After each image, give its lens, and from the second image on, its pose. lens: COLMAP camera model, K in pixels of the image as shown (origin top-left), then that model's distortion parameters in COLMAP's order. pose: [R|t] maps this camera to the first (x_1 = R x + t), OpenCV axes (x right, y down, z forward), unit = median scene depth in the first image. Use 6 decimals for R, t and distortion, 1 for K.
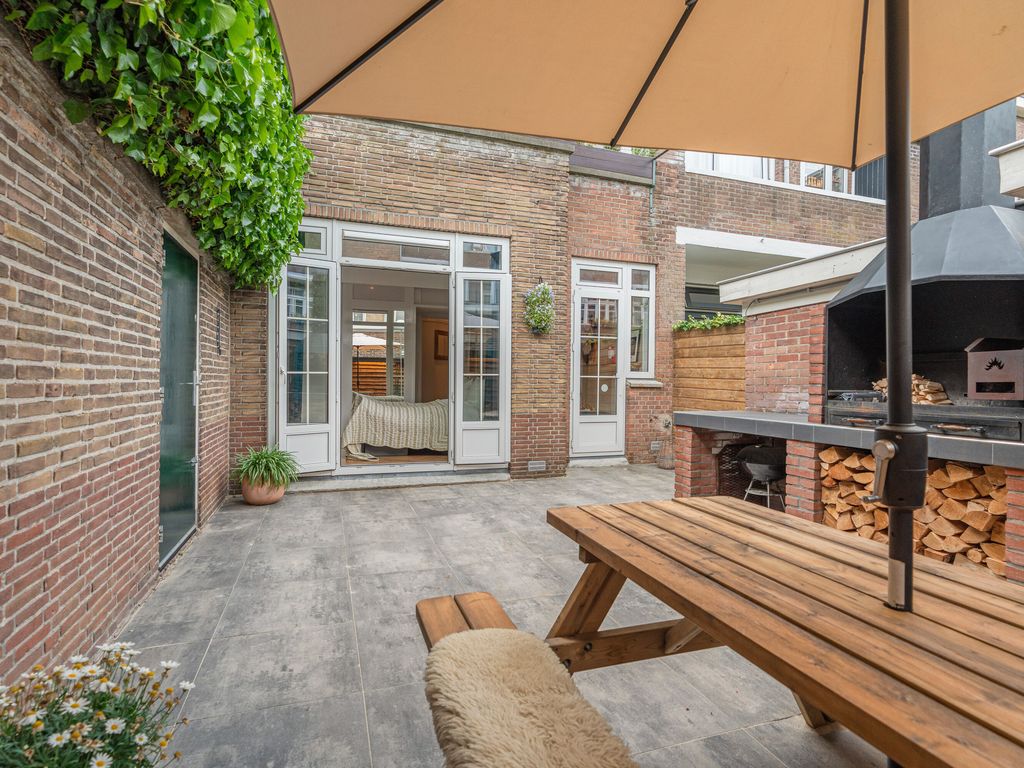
lens RADIAL K [[530.2, 0, 512.0], [0, 530.2, 384.0], [0, 0, 1]] dist [0.000264, 0.000965]
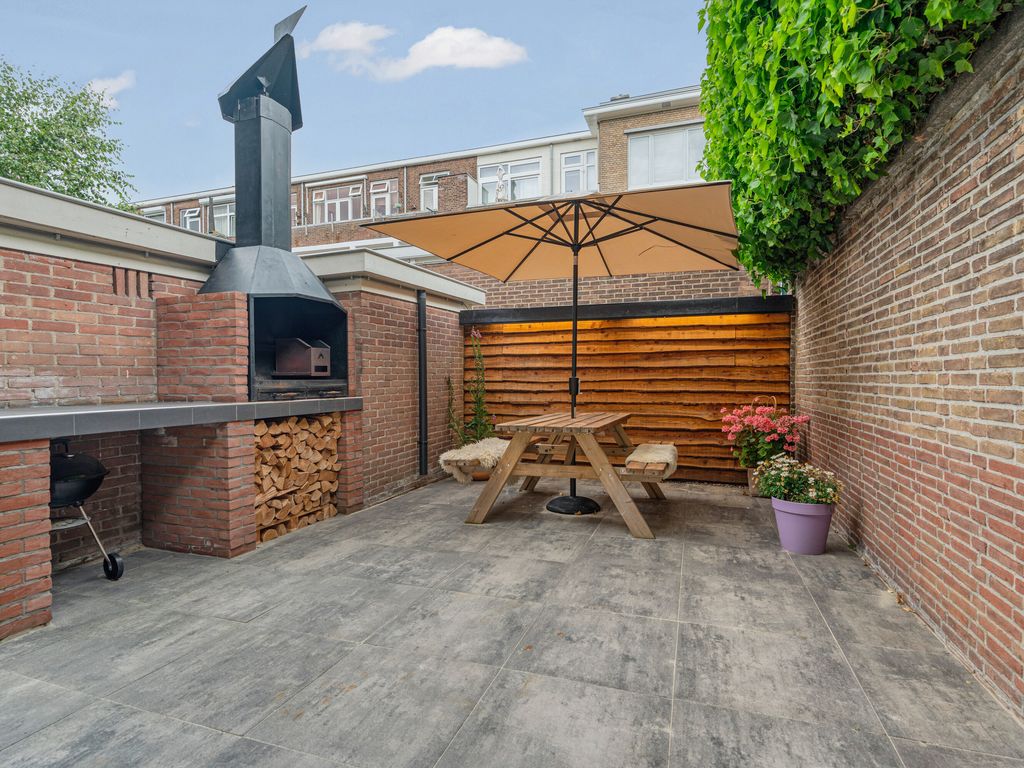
lens RADIAL K [[530.7, 0, 512.2], [0, 530.7, 387.7], [0, 0, 1]] dist [-0.000329, 0.000940]
pose [[-0.782842, -0.016325, 0.622006, -0.271426], [-0.000249, 0.999664, 0.025924, 0.009382], [-0.622220, 0.020139, -0.782583, 0.805175]]
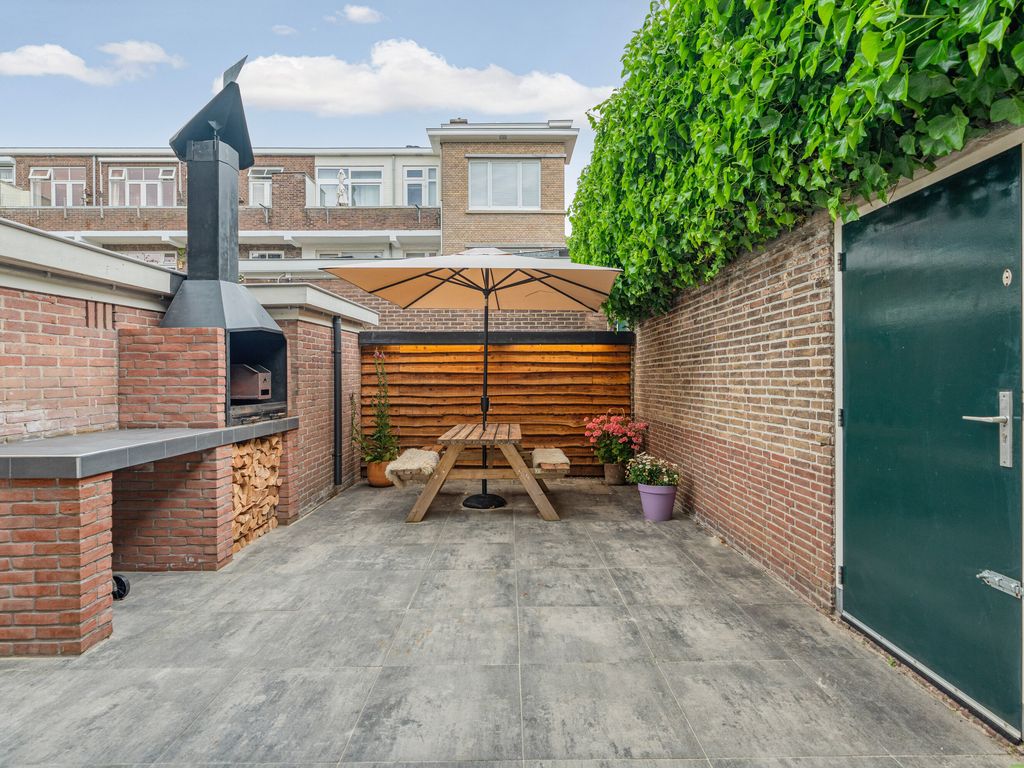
lens RADIAL K [[535.0, 0, 513.0], [0, 535.0, 381.3], [0, 0, 1]] dist [-0.000530, 0.000796]
pose [[-0.945976, -0.007795, 0.324144, -0.220302], [-0.004144, 0.999920, 0.011952, -0.024200], [-0.324211, 0.009963, -0.945932, 1.024699]]
